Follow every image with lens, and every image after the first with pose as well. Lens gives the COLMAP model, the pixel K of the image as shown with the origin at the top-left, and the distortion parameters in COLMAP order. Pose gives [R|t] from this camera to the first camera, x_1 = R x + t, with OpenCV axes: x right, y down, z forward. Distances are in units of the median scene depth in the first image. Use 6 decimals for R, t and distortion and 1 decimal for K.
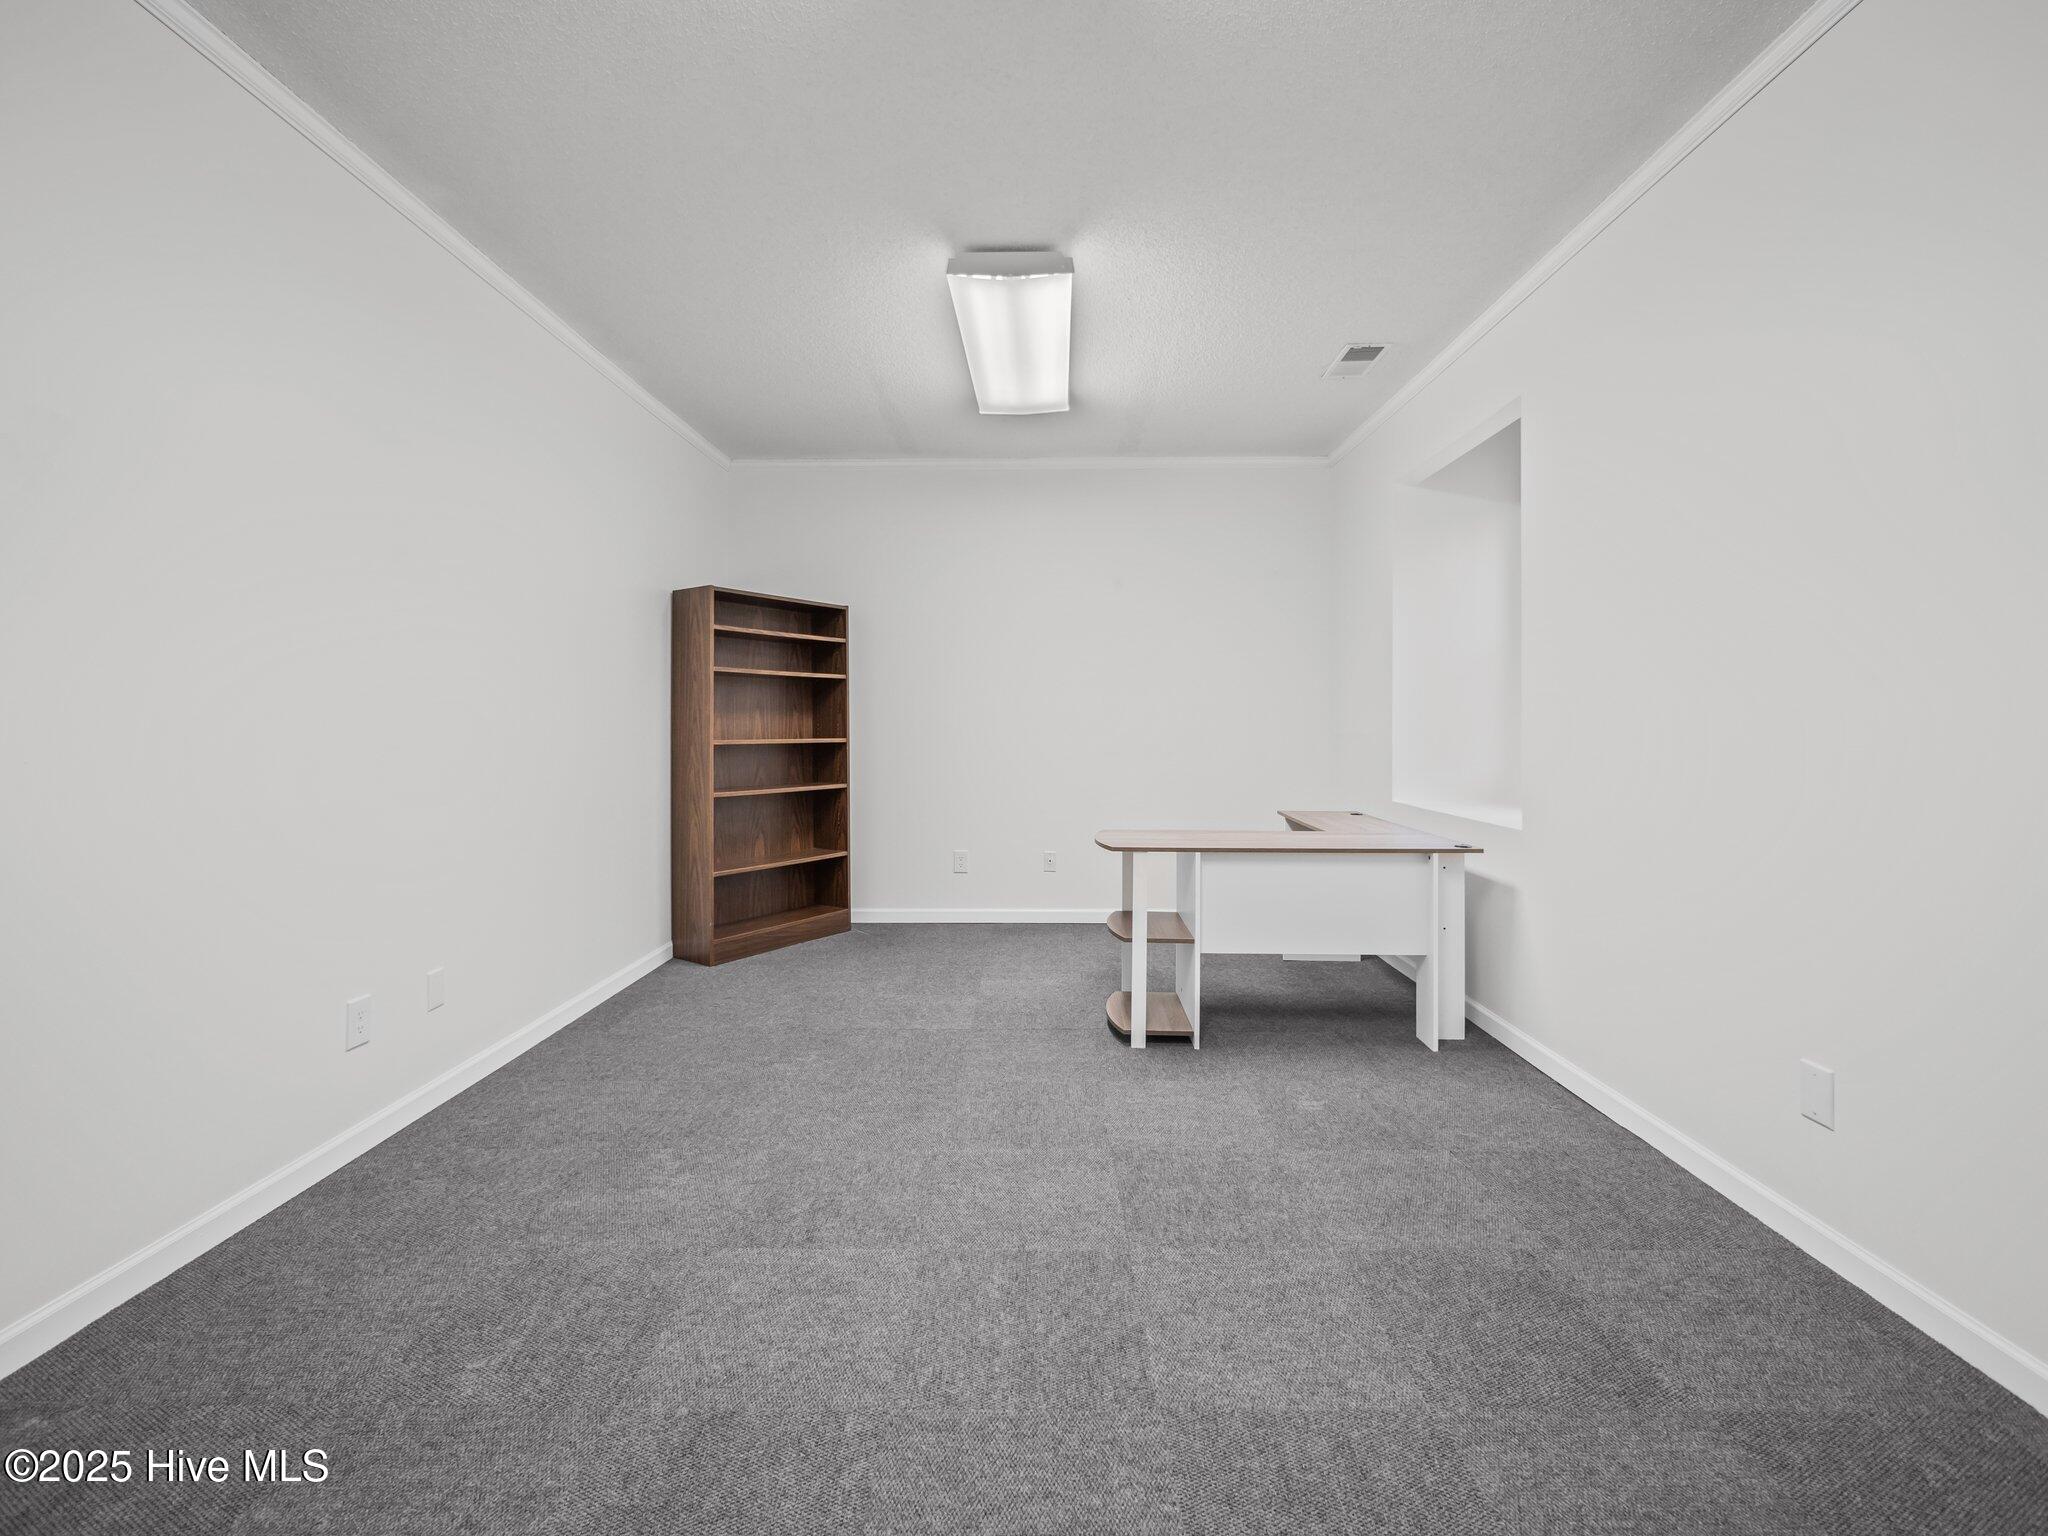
lens RADIAL K [[879.6, 0, 1030.9], [0, 879.6, 724.1], [0, 0, 1]] dist [-0.004657, 0.000135]
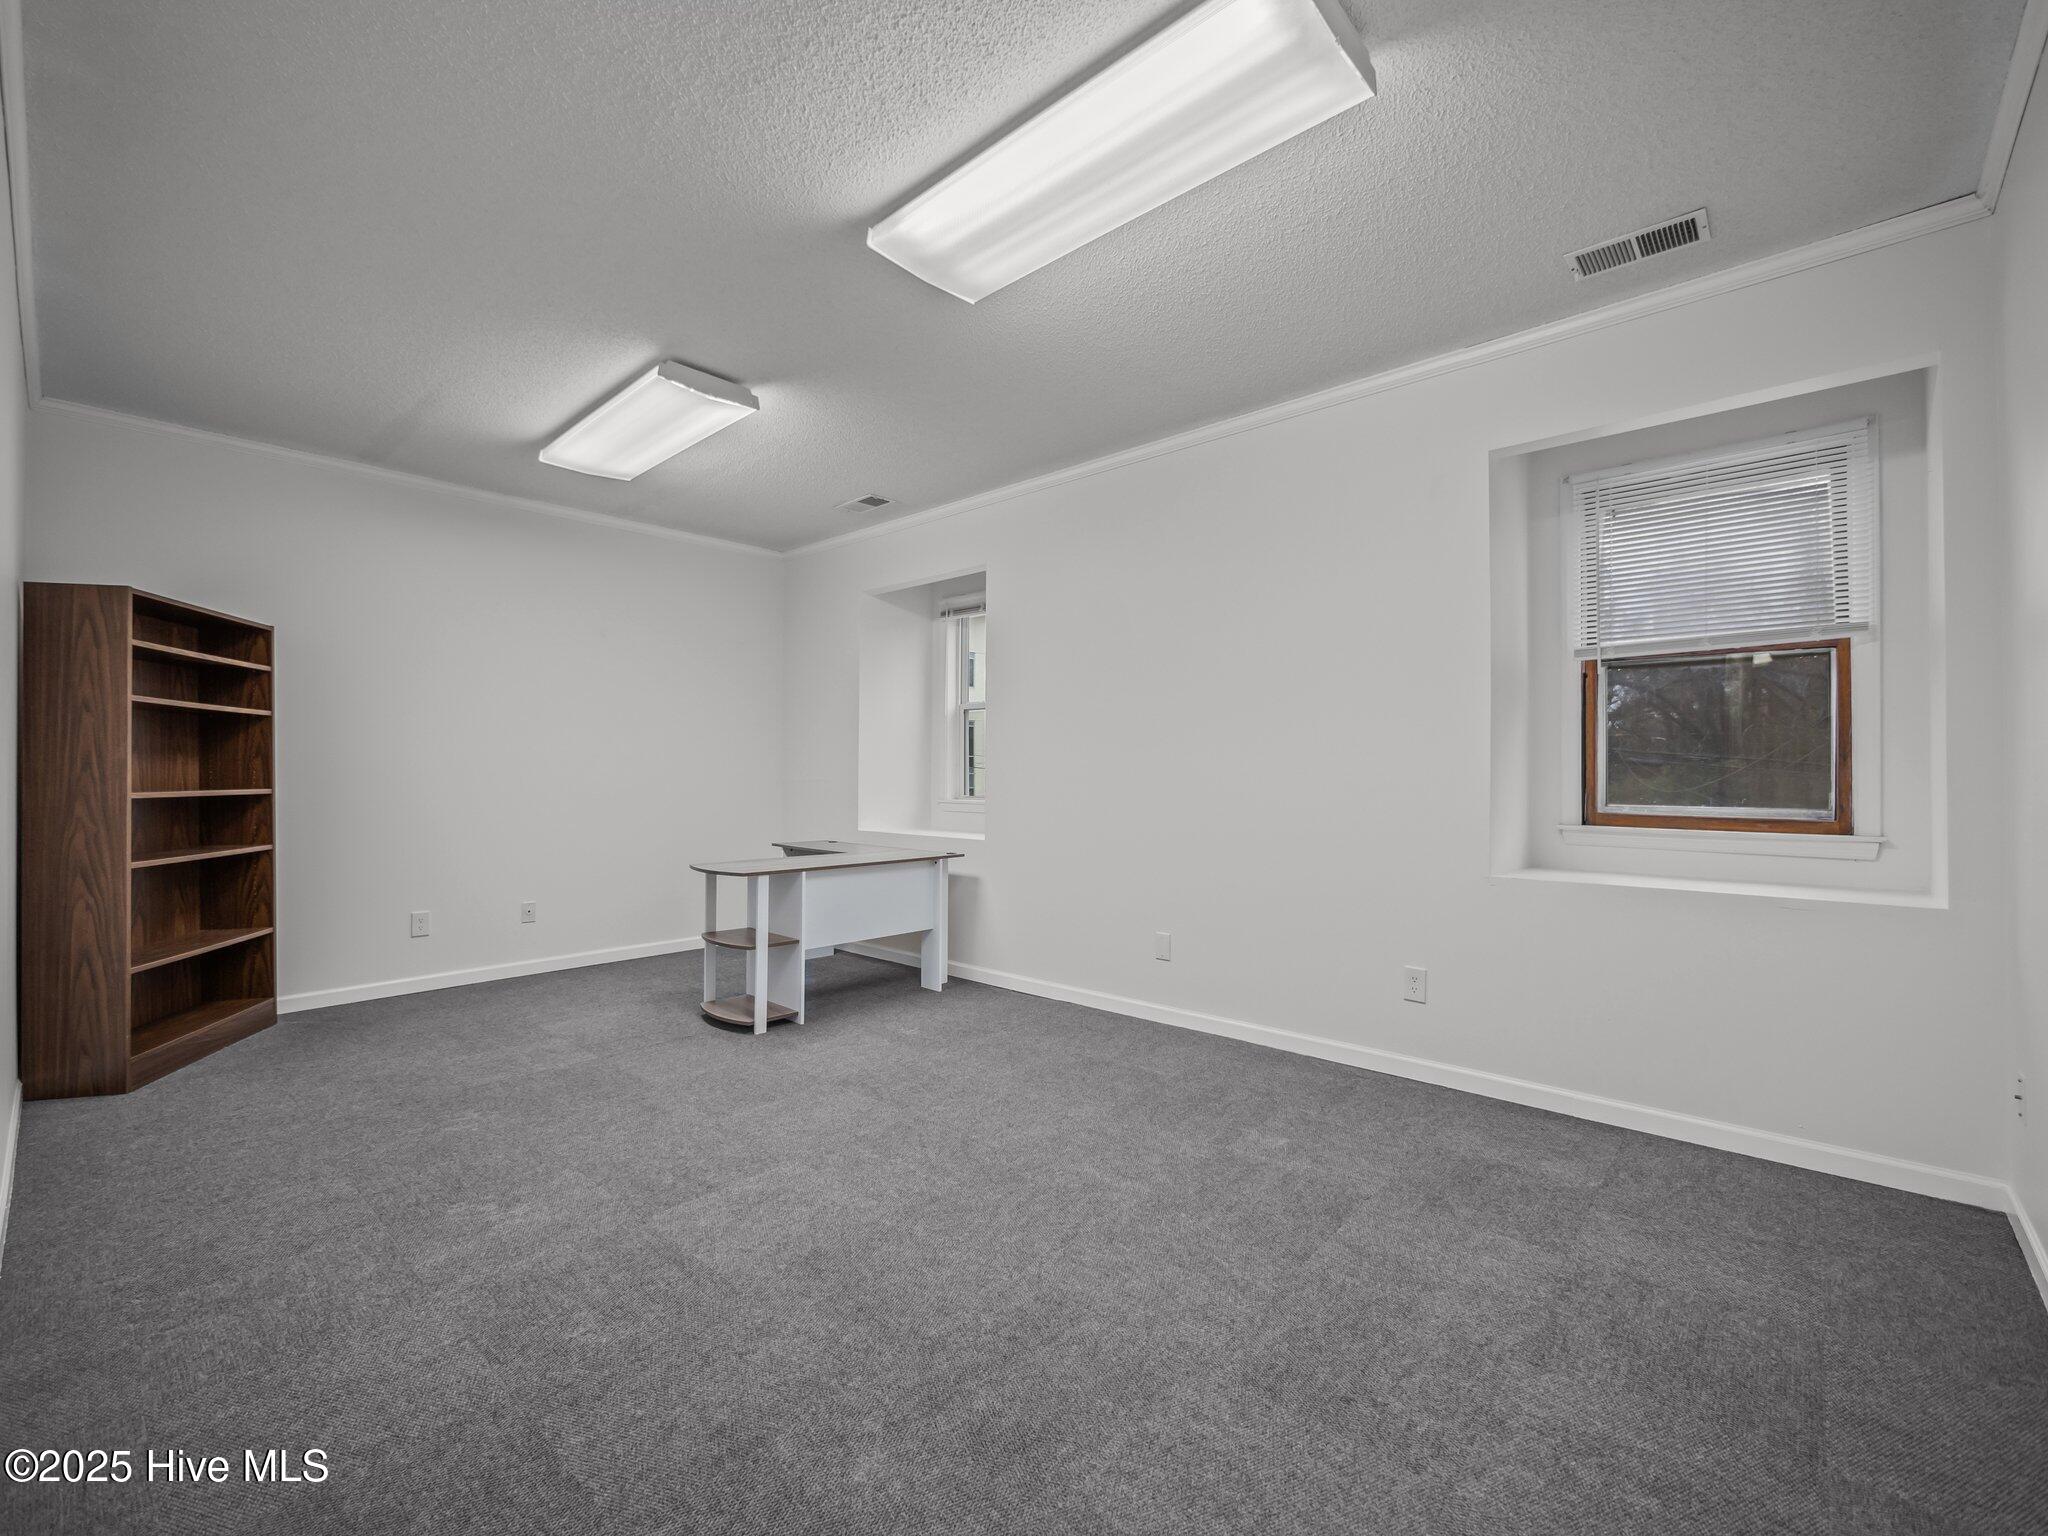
lens RADIAL K [[879.6, 0, 1030.5], [0, 879.6, 772.0], [0, 0, 1]] dist [-0.004657, 0.000135]
pose [[0.658271, 0.001169, 0.752780, -0.545516], [-0.000946, 0.999999, -0.000726, 0.000573], [-0.752780, -0.000235, 0.658272, -0.096847]]
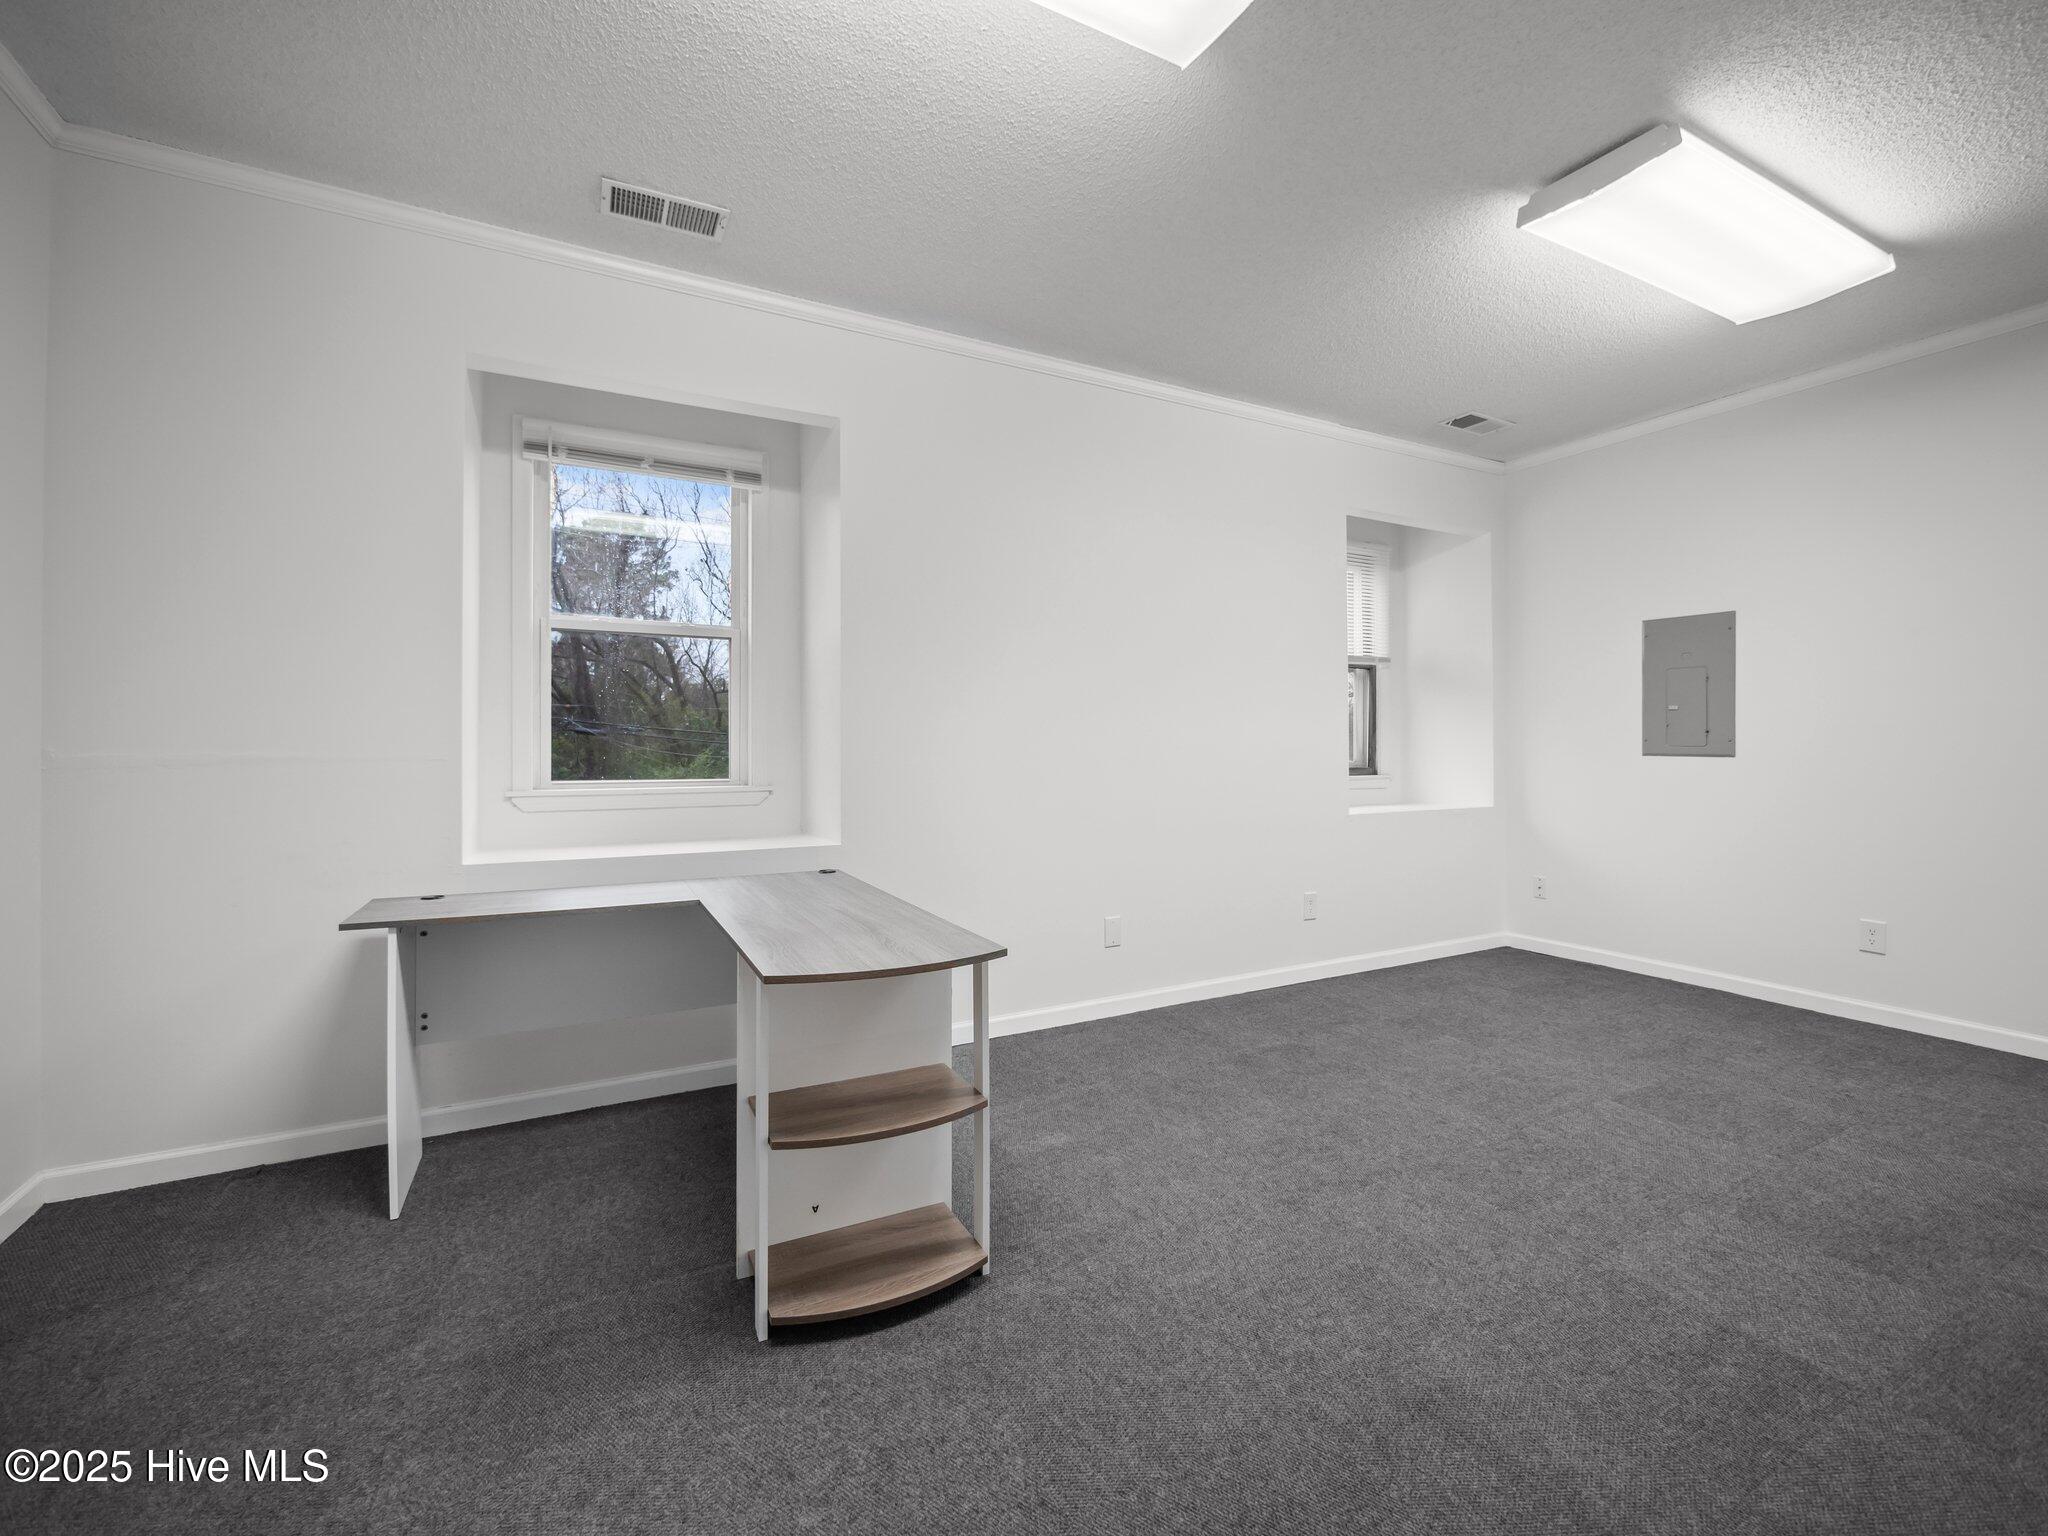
lens RADIAL K [[879.6, 0, 1033.7], [0, 879.6, 735.2], [0, 0, 1]] dist [-0.004657, 0.000135]
pose [[-0.487603, 0.005509, 0.873048, -0.418176], [-0.000574, 0.999978, -0.006630, 0.002678], [-0.873065, -0.003734, -0.487589, 1.239689]]
